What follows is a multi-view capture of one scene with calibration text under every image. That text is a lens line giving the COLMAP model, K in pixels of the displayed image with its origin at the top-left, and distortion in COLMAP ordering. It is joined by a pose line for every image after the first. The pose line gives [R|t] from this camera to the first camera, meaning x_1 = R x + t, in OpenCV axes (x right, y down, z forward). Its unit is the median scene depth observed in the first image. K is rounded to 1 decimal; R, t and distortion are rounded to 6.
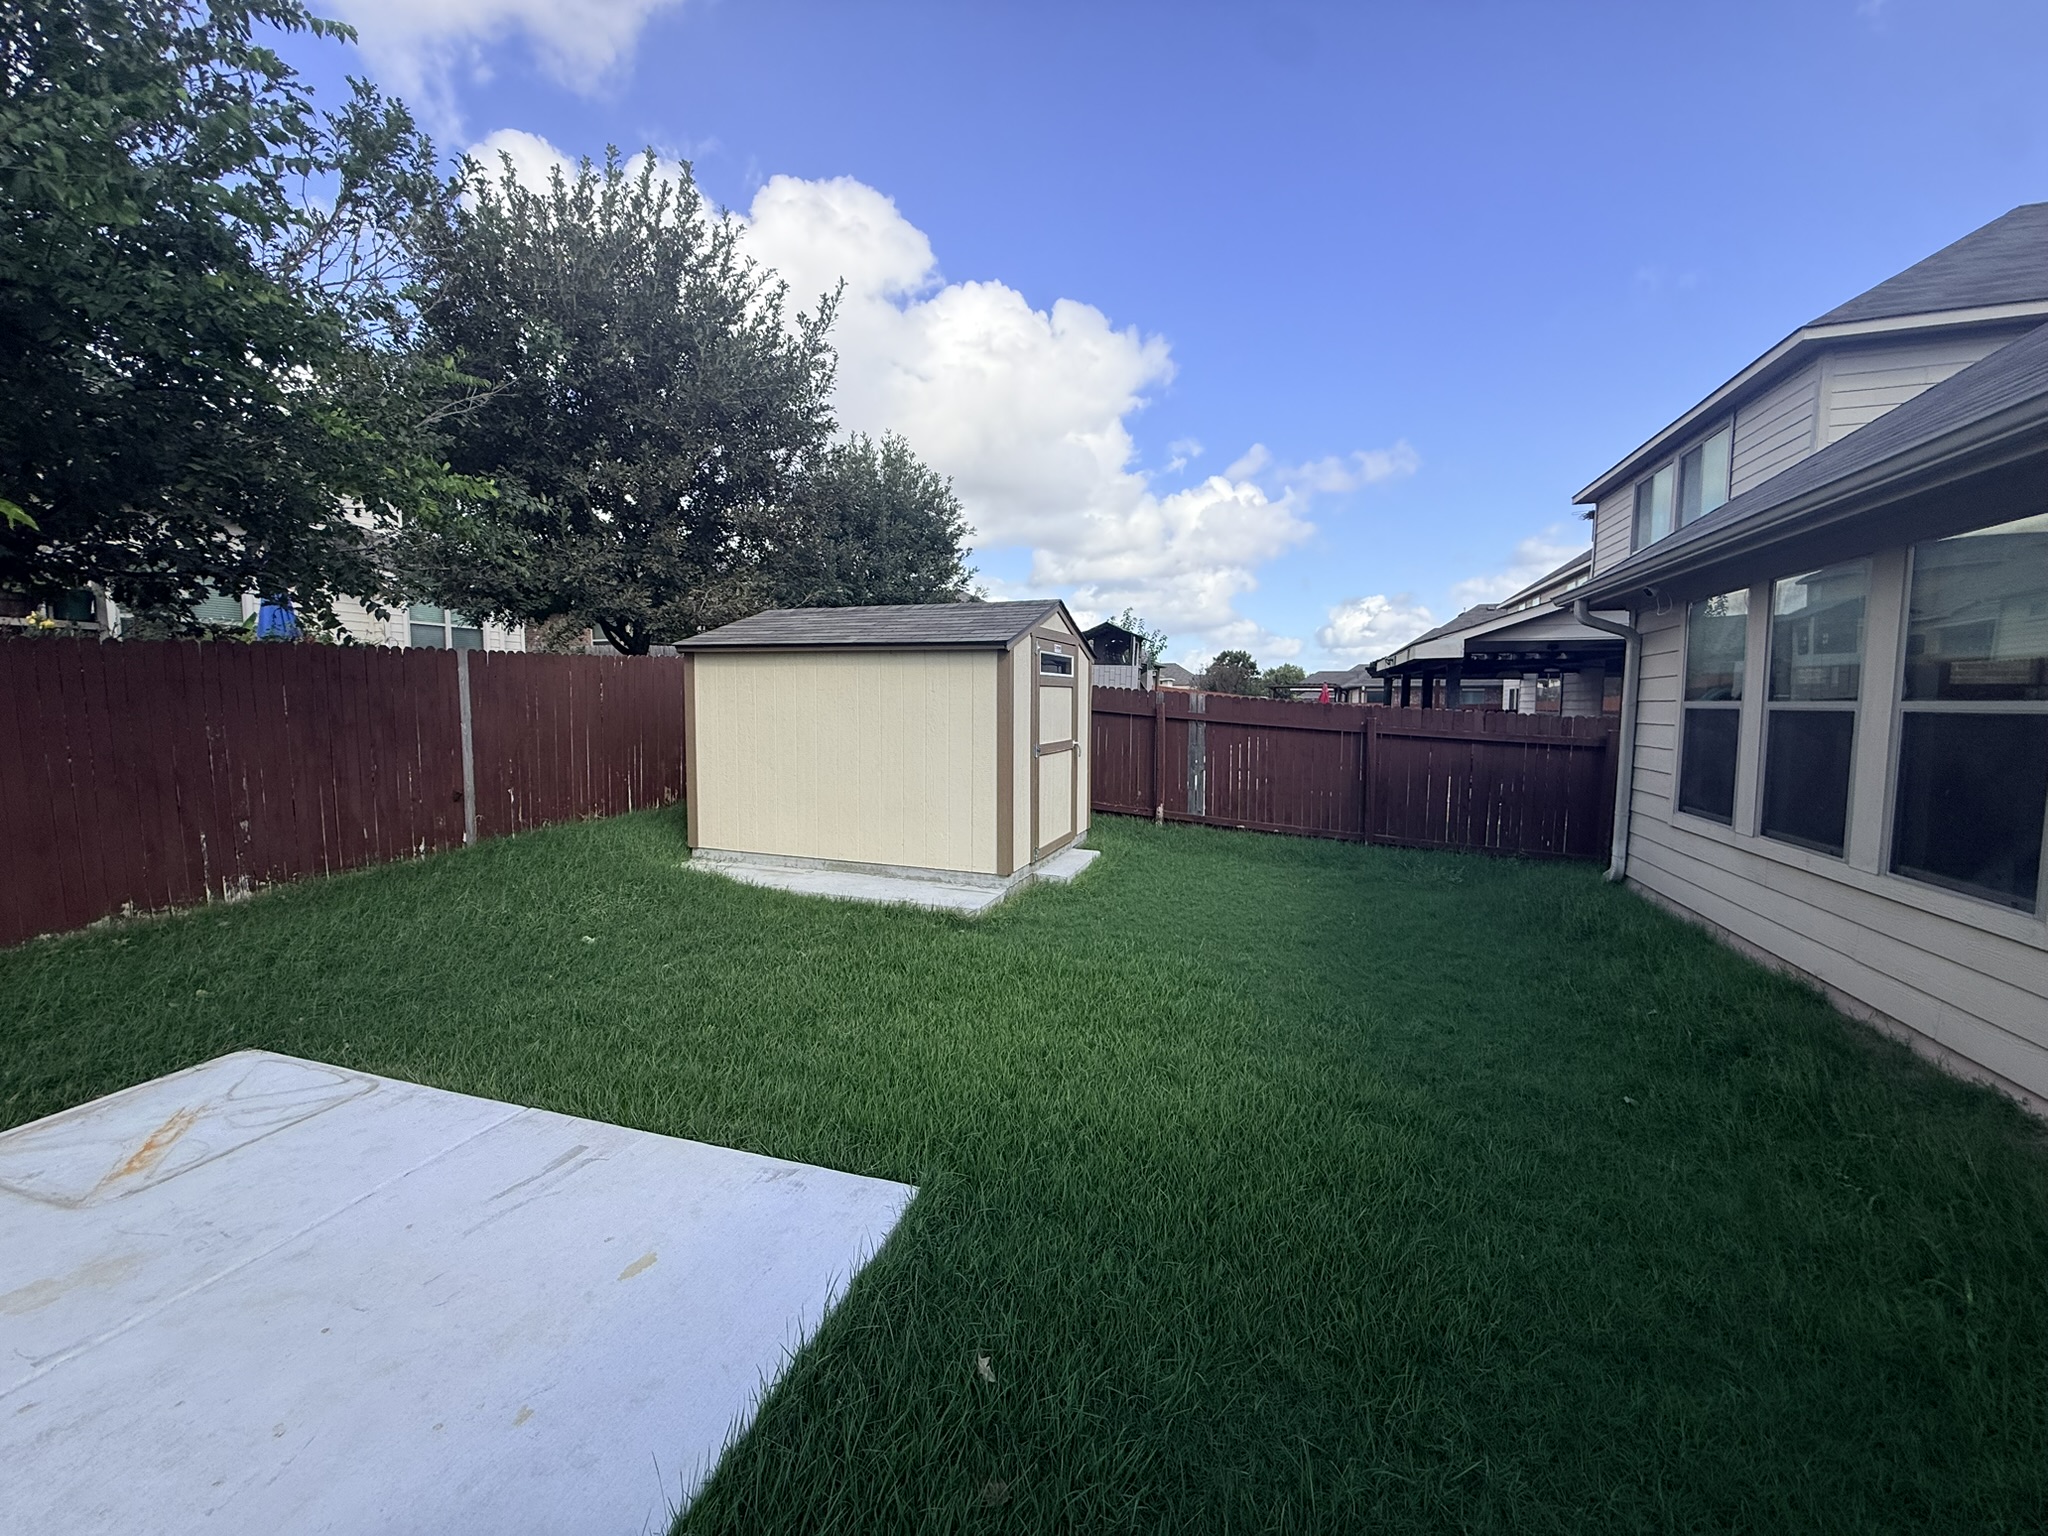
lens RADIAL K [[817.8, 0, 1026.7], [0, 817.8, 765.4], [0, 0, 1]] dist [-0.000448, -0.000070]
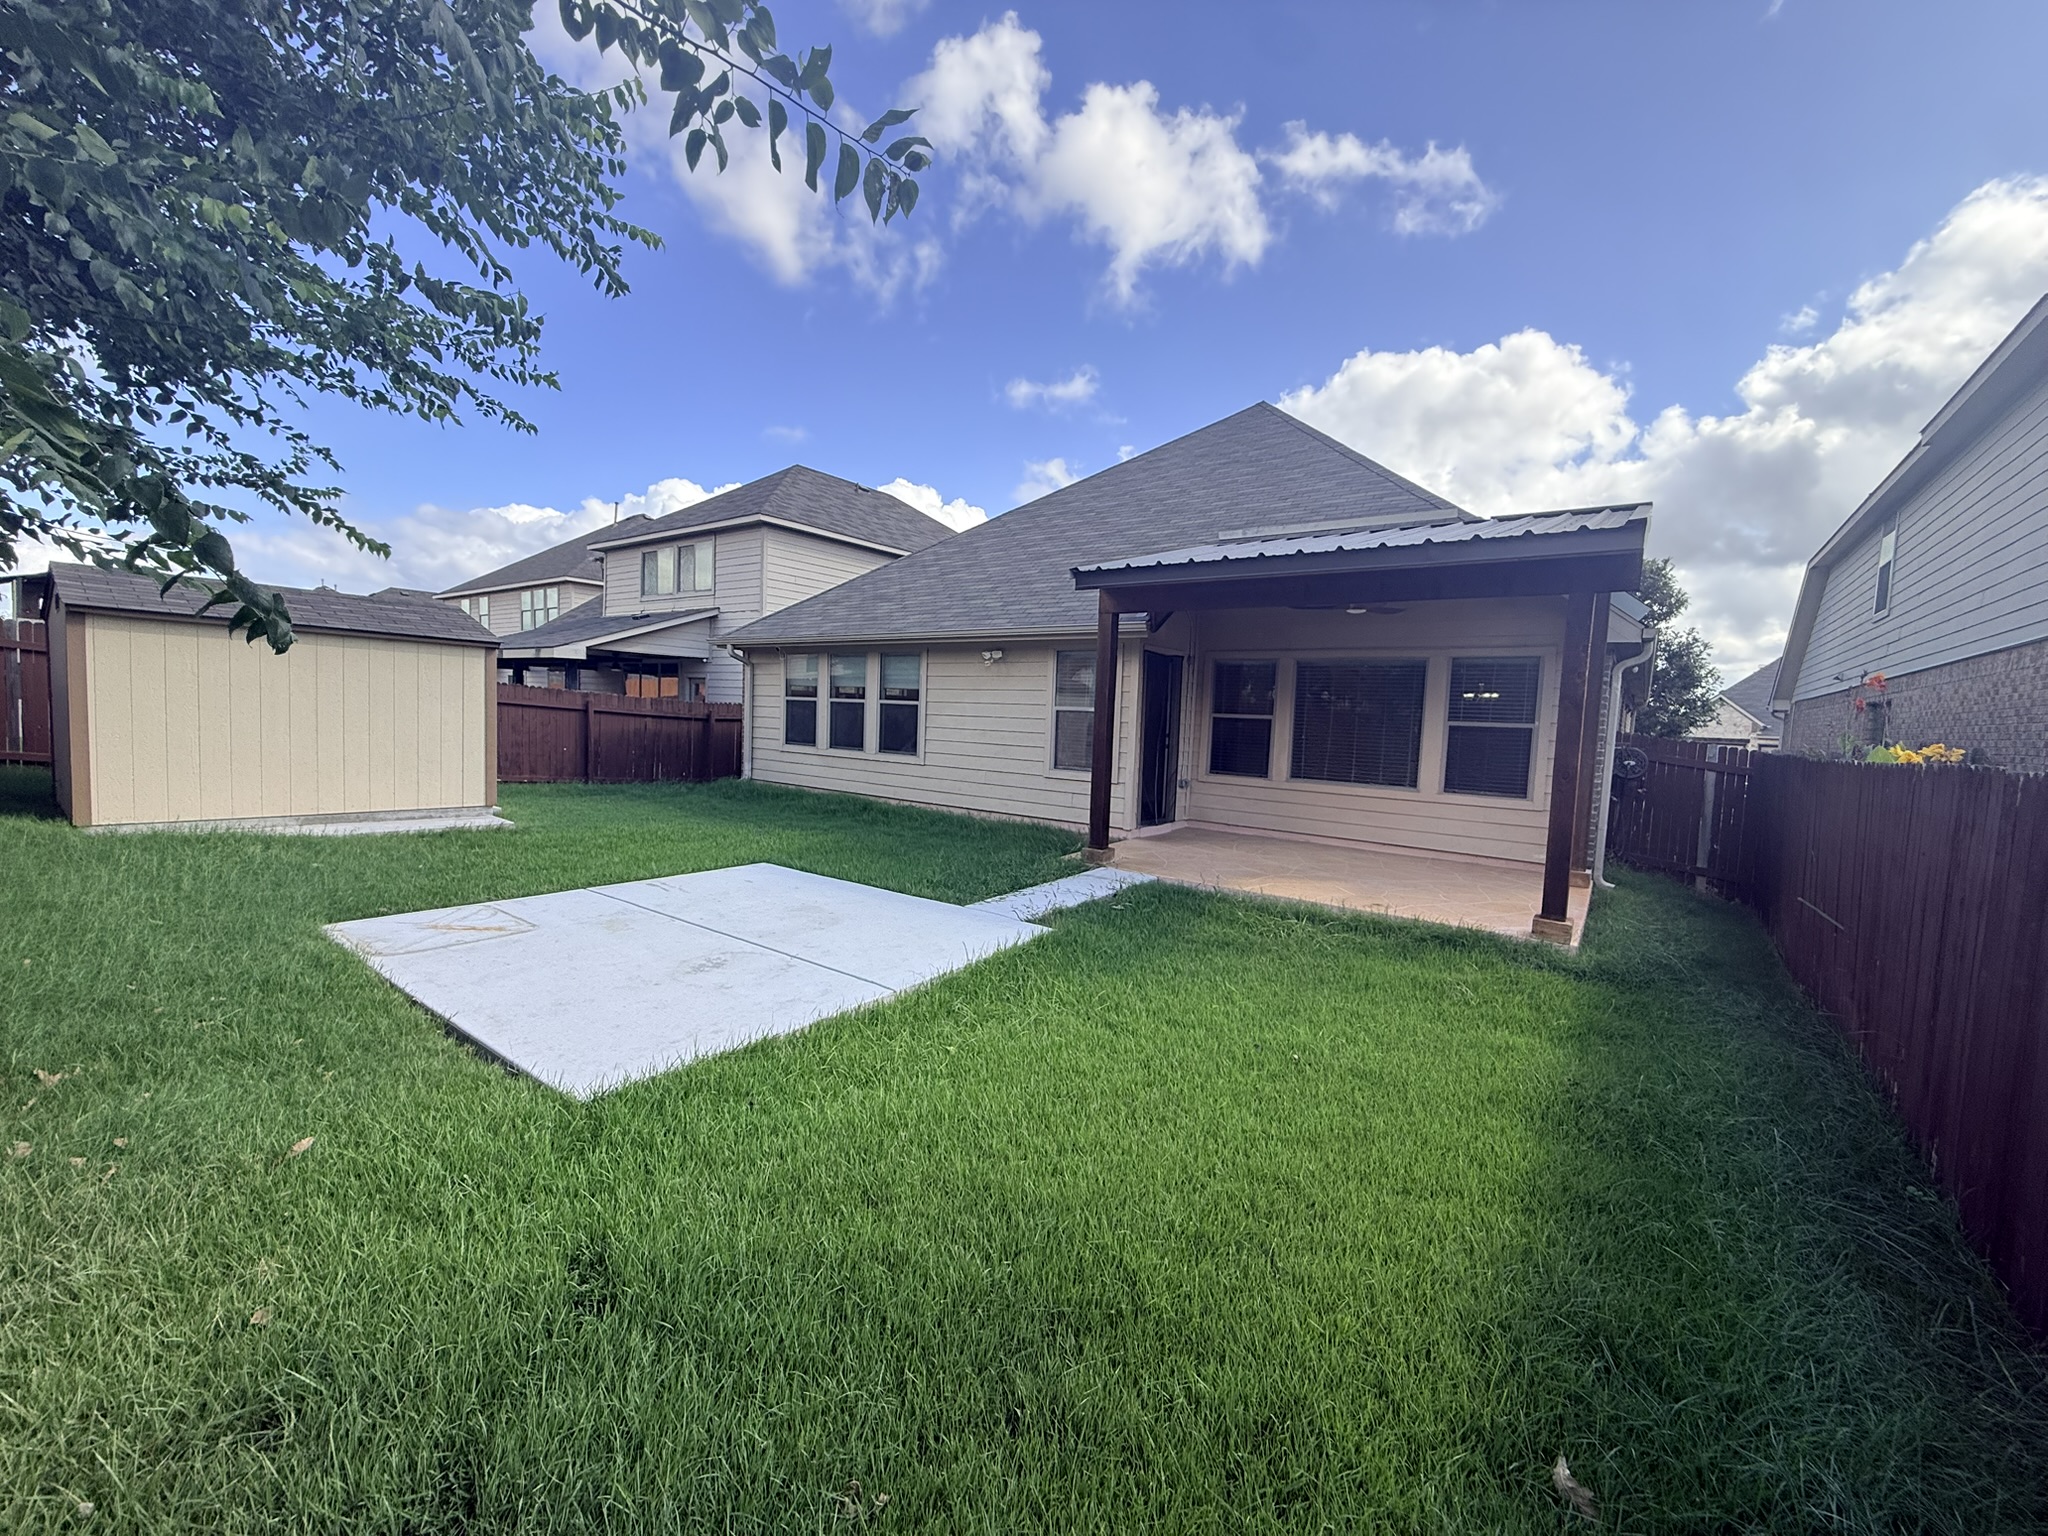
lens RADIAL K [[817.8, 0, 1023.1], [0, 817.8, 765.1], [0, 0, 1]] dist [-0.000448, -0.000070]
pose [[0.311259, -0.054425, 0.948765, -1.041497], [0.035410, 0.998330, 0.045651, 0.028929], [-0.949665, 0.019386, 0.312666, -0.321246]]
